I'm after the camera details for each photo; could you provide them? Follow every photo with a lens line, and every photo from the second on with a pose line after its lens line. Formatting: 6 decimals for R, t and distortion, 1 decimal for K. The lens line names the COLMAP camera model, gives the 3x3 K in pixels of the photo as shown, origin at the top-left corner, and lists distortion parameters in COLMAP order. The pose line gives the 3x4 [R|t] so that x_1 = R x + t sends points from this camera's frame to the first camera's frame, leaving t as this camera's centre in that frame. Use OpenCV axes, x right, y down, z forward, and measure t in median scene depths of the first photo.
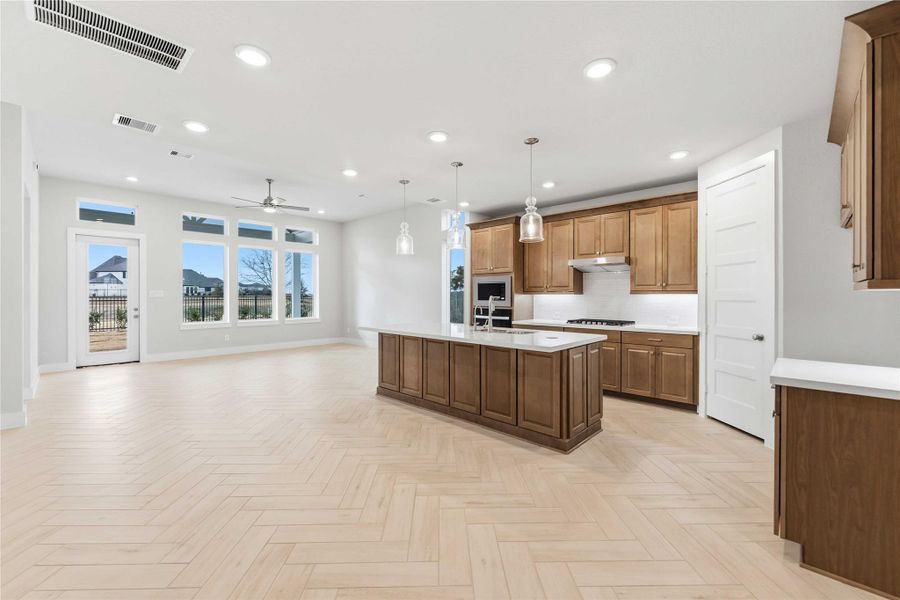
lens RADIAL K [[370.5, 0, 449.6], [0, 370.5, 296.7], [0, 0, 1]] dist [0.000009, -0.000063]
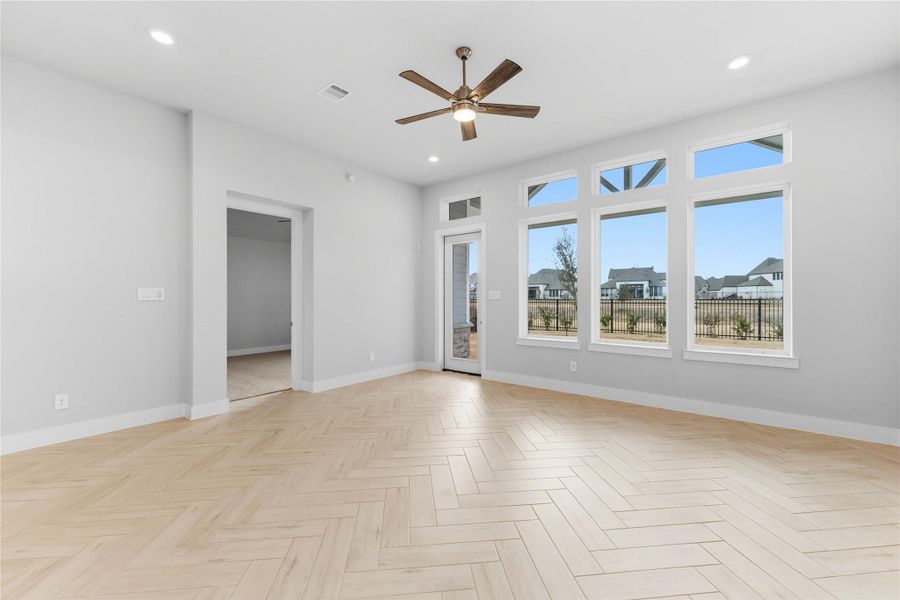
lens RADIAL K [[366.4, 0, 447.5], [0, 366.4, 298.2], [0, 0, 1]] dist [0.007330, 0.000005]
pose [[0.085675, -0.001632, -0.996322, -0.021797], [-0.001485, 0.999997, -0.001765, 0.000156], [0.996322, 0.001630, 0.085672, 0.932377]]
